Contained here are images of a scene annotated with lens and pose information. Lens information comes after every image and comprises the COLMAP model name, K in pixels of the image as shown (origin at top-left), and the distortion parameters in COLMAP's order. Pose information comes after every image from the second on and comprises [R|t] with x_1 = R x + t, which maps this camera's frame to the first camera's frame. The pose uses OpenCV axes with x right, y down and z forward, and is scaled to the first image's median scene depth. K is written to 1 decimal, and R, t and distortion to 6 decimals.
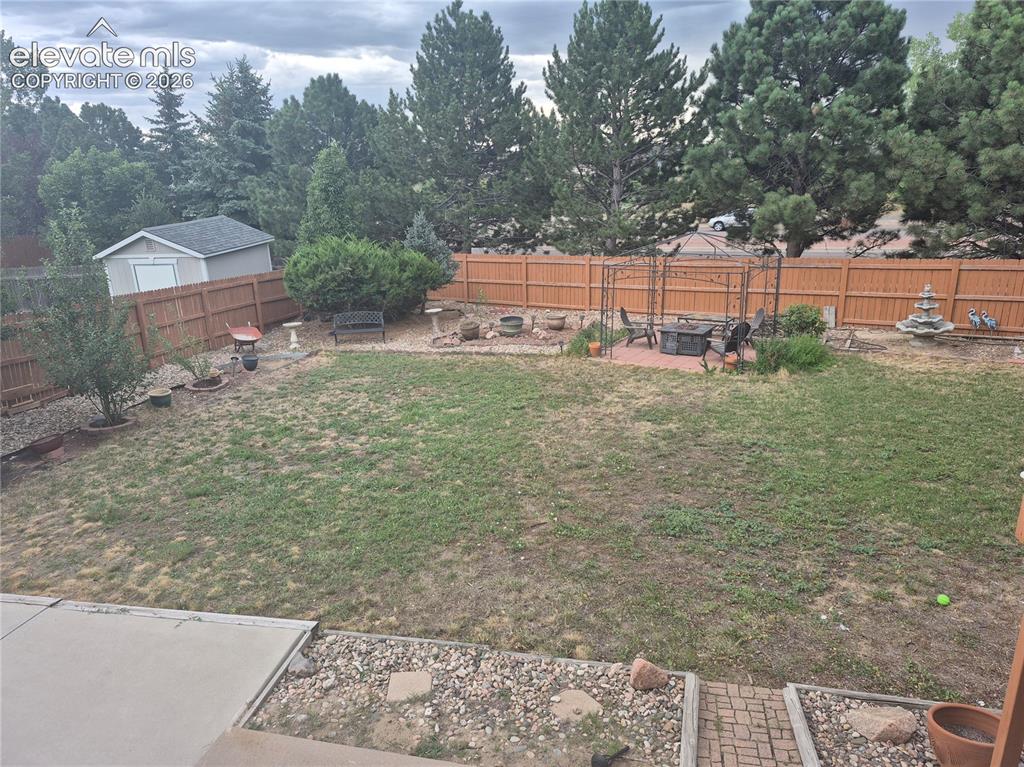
lens RADIAL K [[676.8, 0, 512.0], [0, 676.8, 383.5], [0, 0, 1]] dist [0.004730, -0.008328]
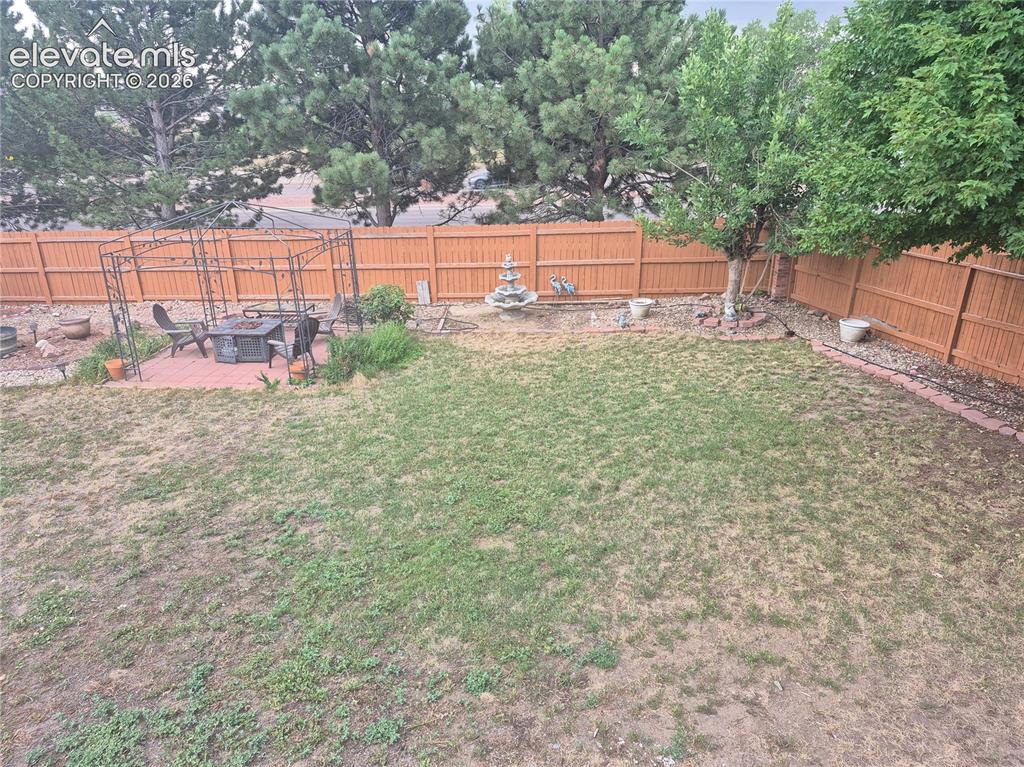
lens RADIAL K [[706.9, 0, 512.0], [0, 706.9, 383.5], [0, 0, 1]] dist [0.135208, -0.170255]
pose [[0.873434, -0.150066, 0.463243, 0.131872], [0.127362, 0.988615, 0.080121, -0.044659], [-0.469992, -0.010981, 0.882602, 0.125417]]
